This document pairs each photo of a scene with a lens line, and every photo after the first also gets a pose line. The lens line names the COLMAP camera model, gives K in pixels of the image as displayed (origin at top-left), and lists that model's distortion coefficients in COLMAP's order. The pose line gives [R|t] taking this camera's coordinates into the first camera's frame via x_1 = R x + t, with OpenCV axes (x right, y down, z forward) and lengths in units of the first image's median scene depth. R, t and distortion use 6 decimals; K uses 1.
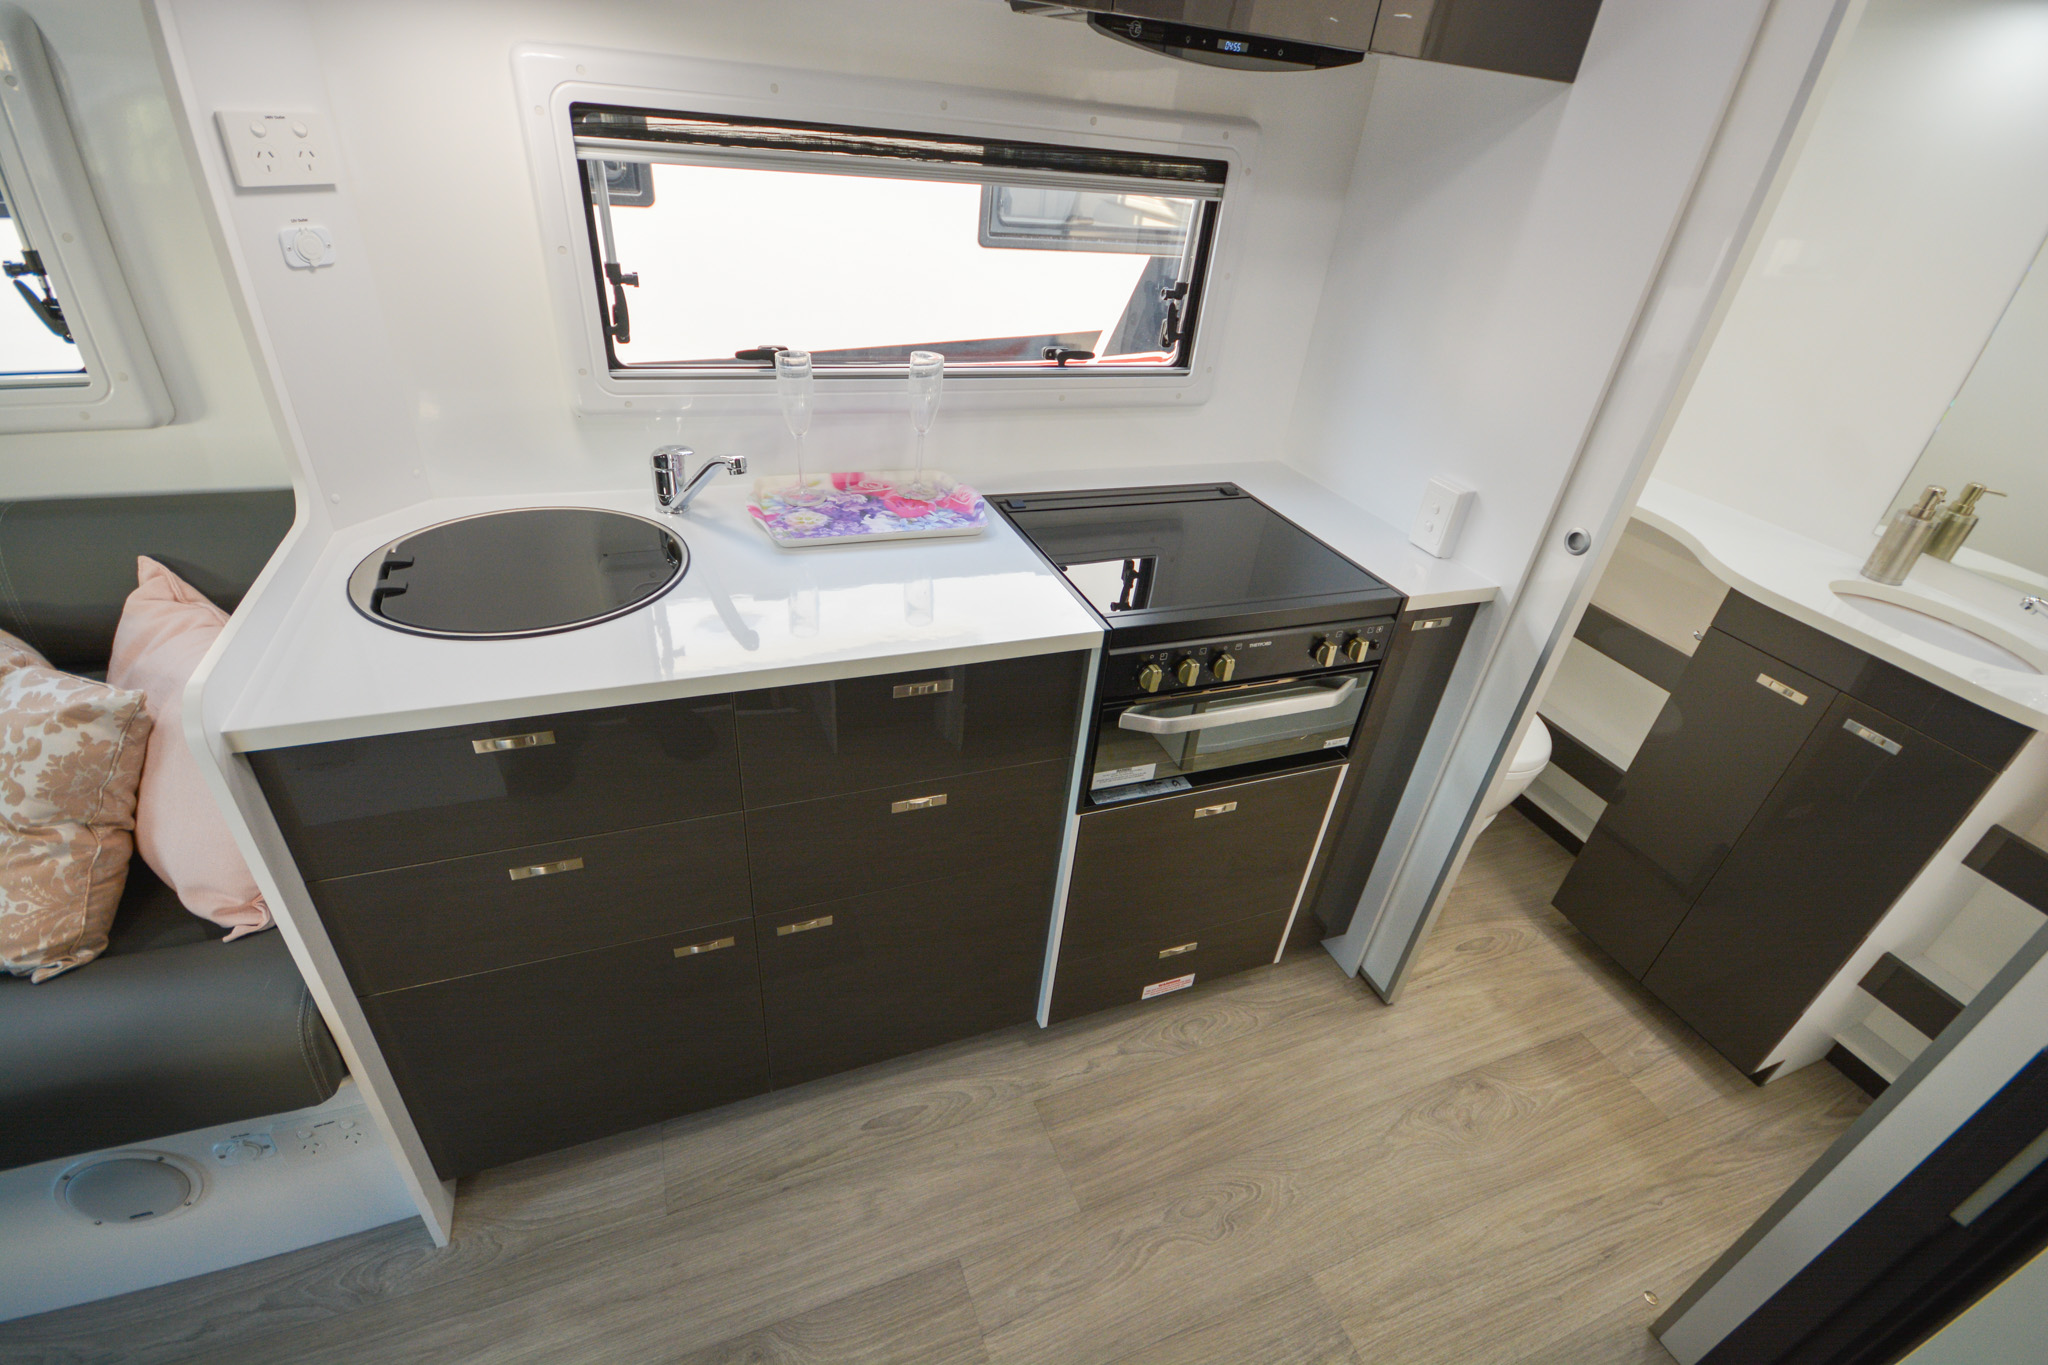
lens RADIAL K [[896.9, 0, 1014.8], [0, 896.9, 683.9], [0, 0, 1]] dist [0.003770, -0.008877]
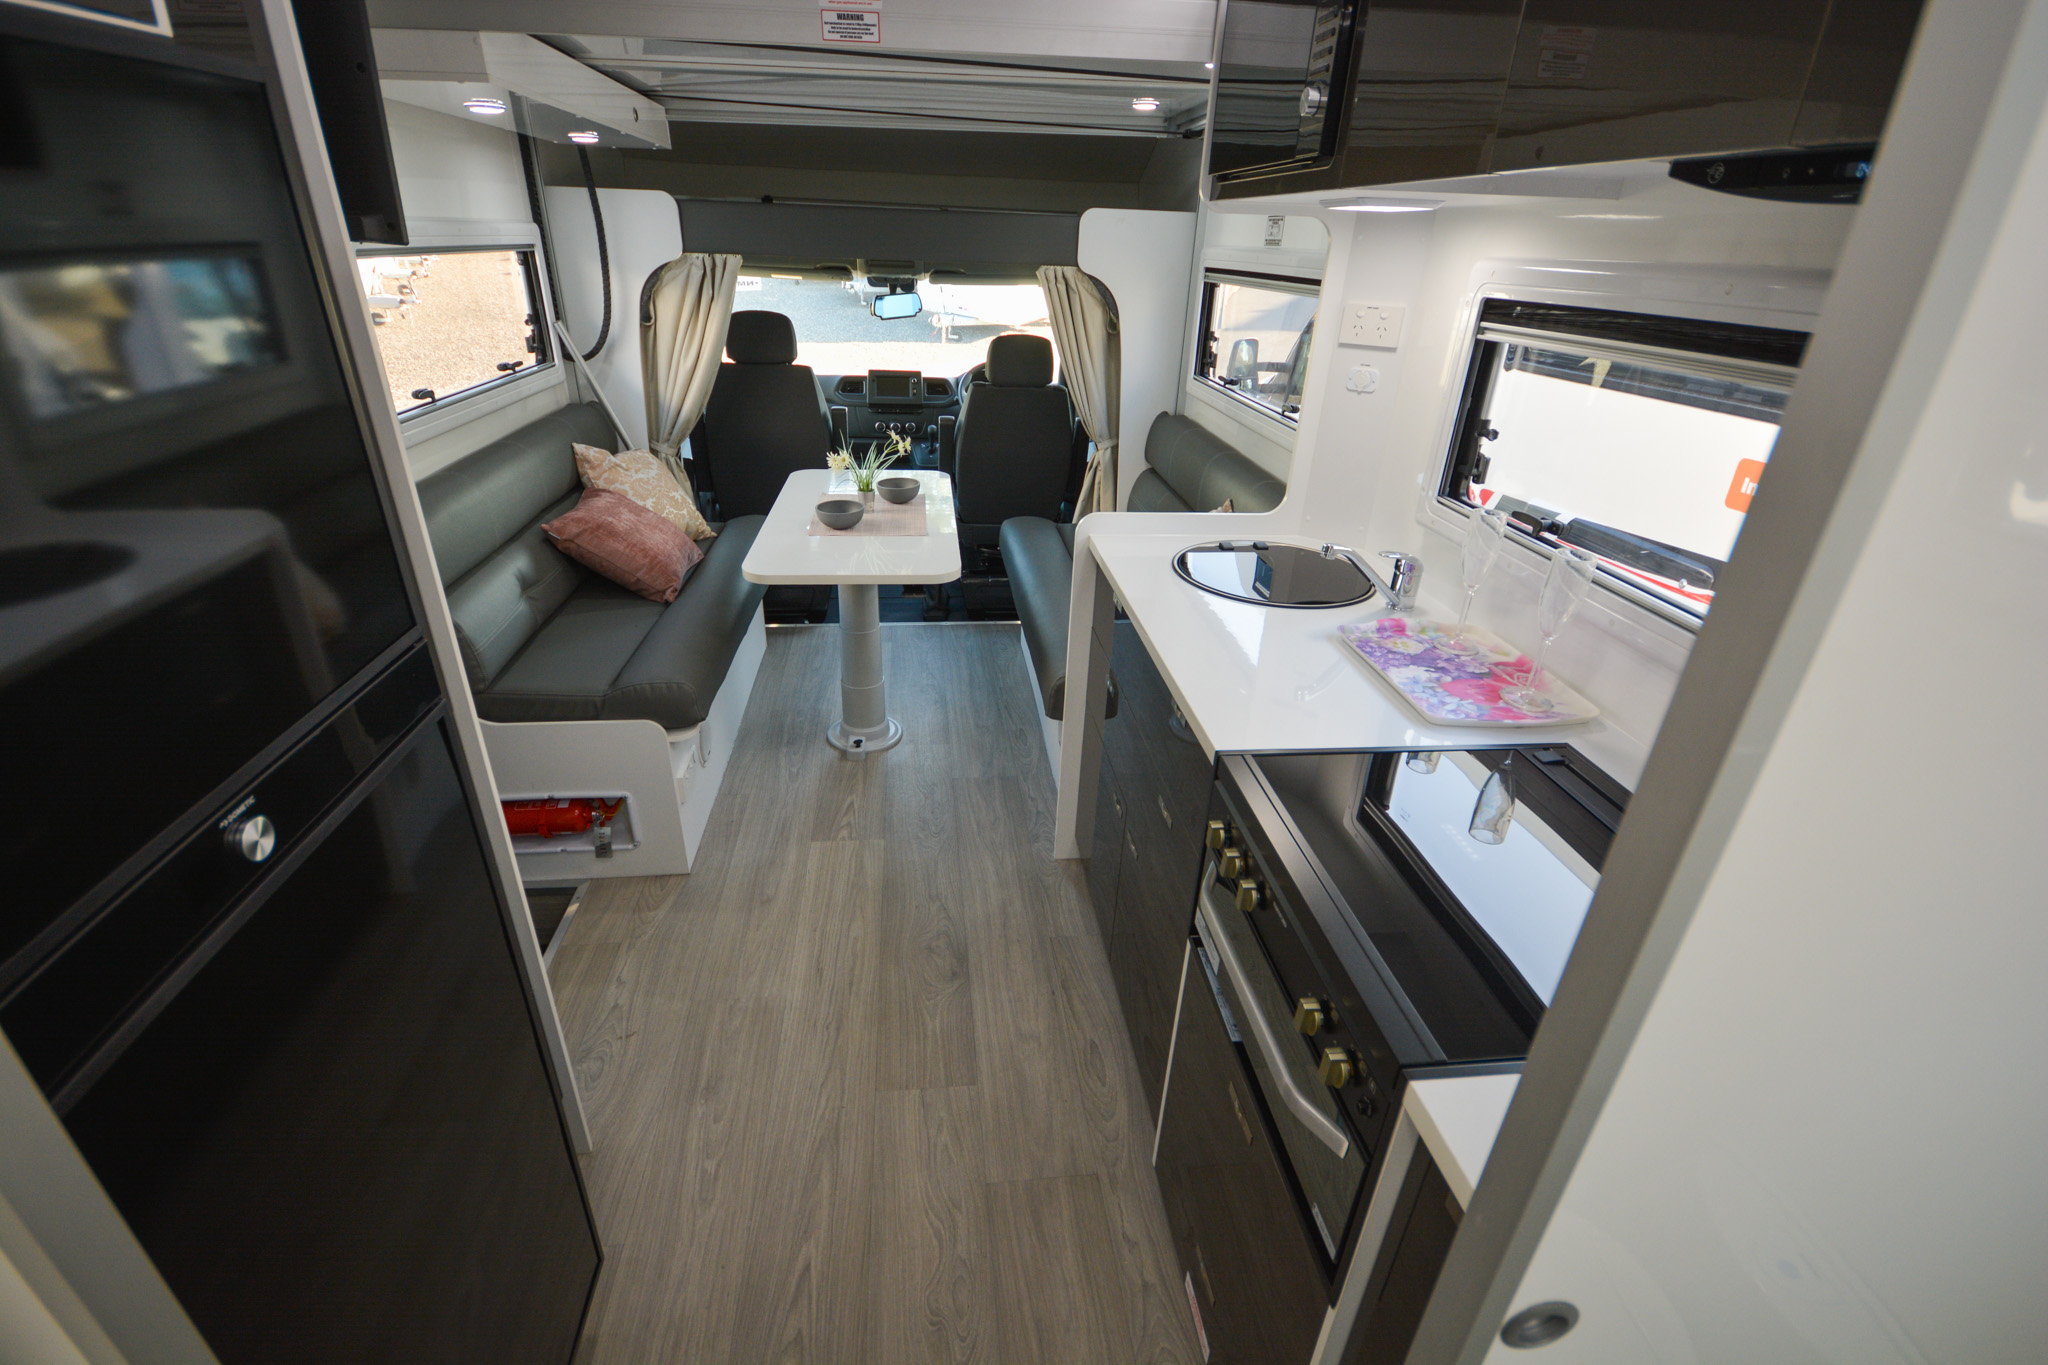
lens RADIAL K [[896.9, 0, 1014.8], [0, 896.9, 683.9], [0, 0, 1]] dist [0.003770, -0.008877]
pose [[-0.256461, 0.344430, -0.903103, 0.864225], [-0.559623, 0.708899, 0.429284, -0.348314], [0.788067, 0.615492, 0.010946, 0.644801]]
